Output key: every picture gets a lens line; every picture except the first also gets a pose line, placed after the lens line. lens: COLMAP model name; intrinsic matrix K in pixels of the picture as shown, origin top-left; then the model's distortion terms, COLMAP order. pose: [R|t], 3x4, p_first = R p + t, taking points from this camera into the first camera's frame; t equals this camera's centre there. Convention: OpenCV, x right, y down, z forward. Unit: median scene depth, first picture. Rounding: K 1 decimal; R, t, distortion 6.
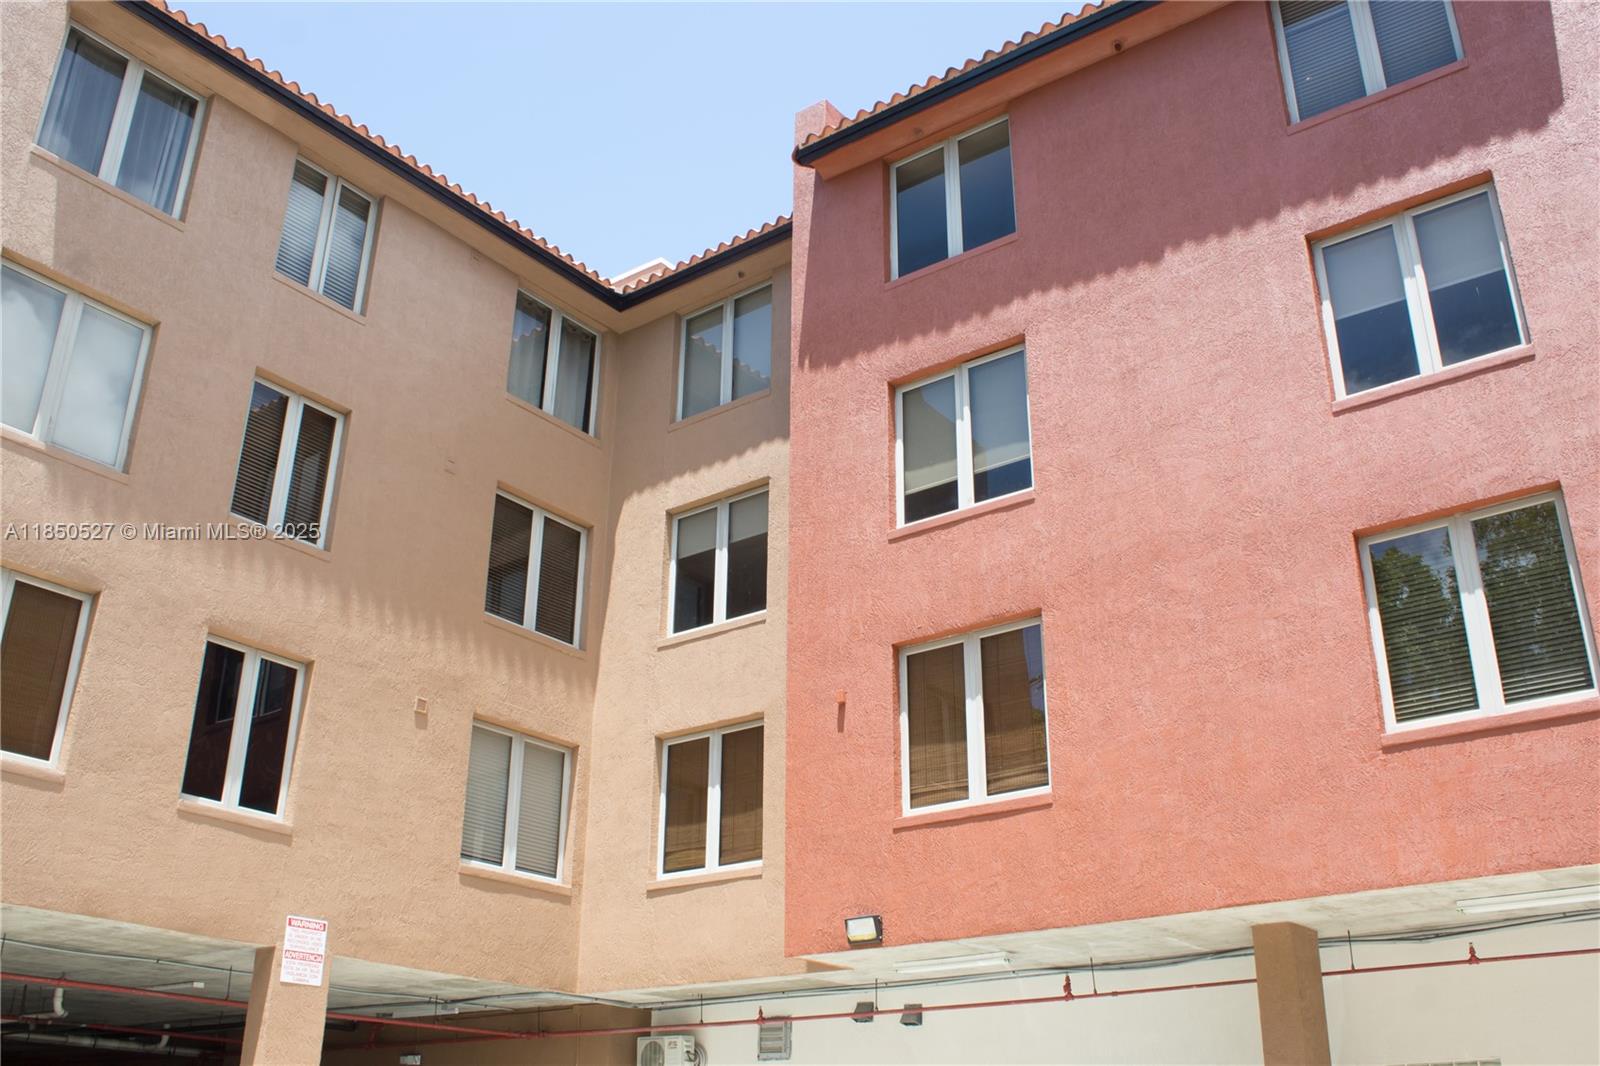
lens RADIAL K [[1506.7, 0, 800.0], [0, 1506.7, 533.0], [0, 0, 1]] dist [-0.119349, 0.019351]
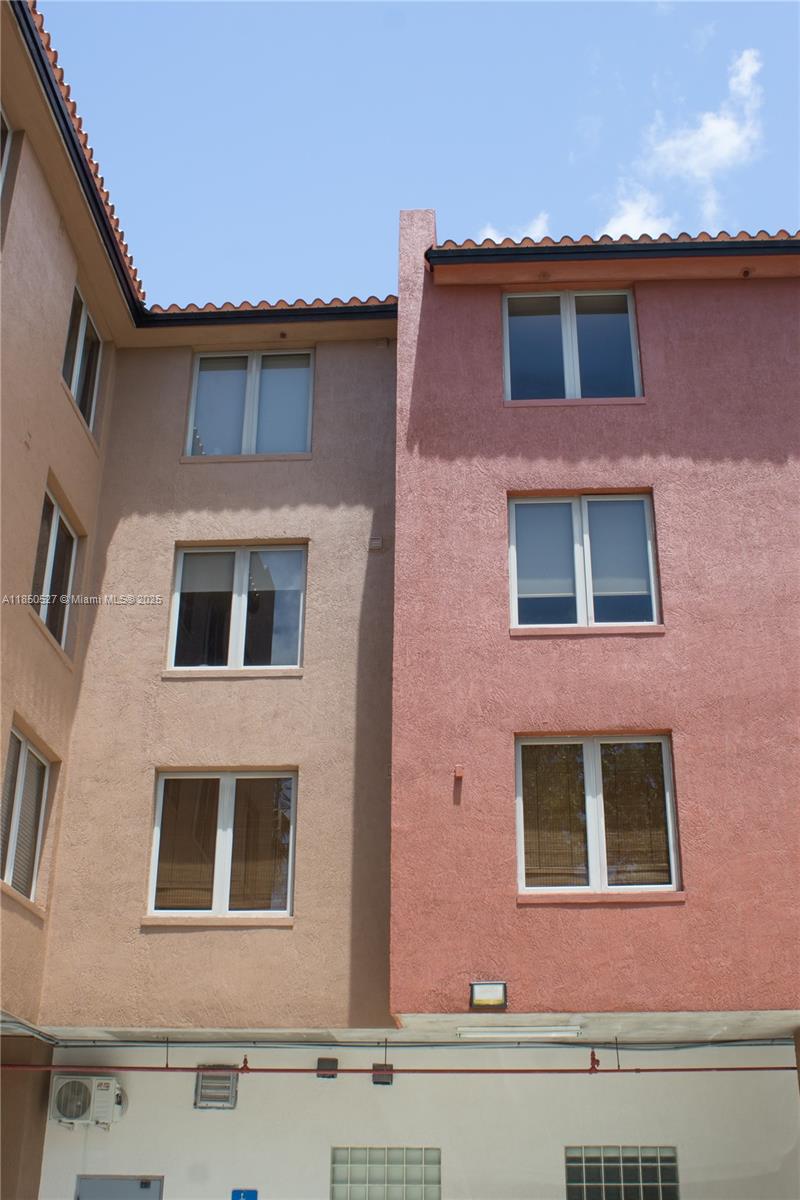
lens RADIAL K [[1376.8, 0, 400.0], [0, 1376.8, 600.0], [0, 0, 1]] dist [-0.089461, 0.013833]
pose [[0.836006, 0.235916, 0.495416, -0.484874], [-0.225470, 0.970808, -0.081820, 0.075806], [-0.500256, -0.043299, 0.864794, 0.178314]]
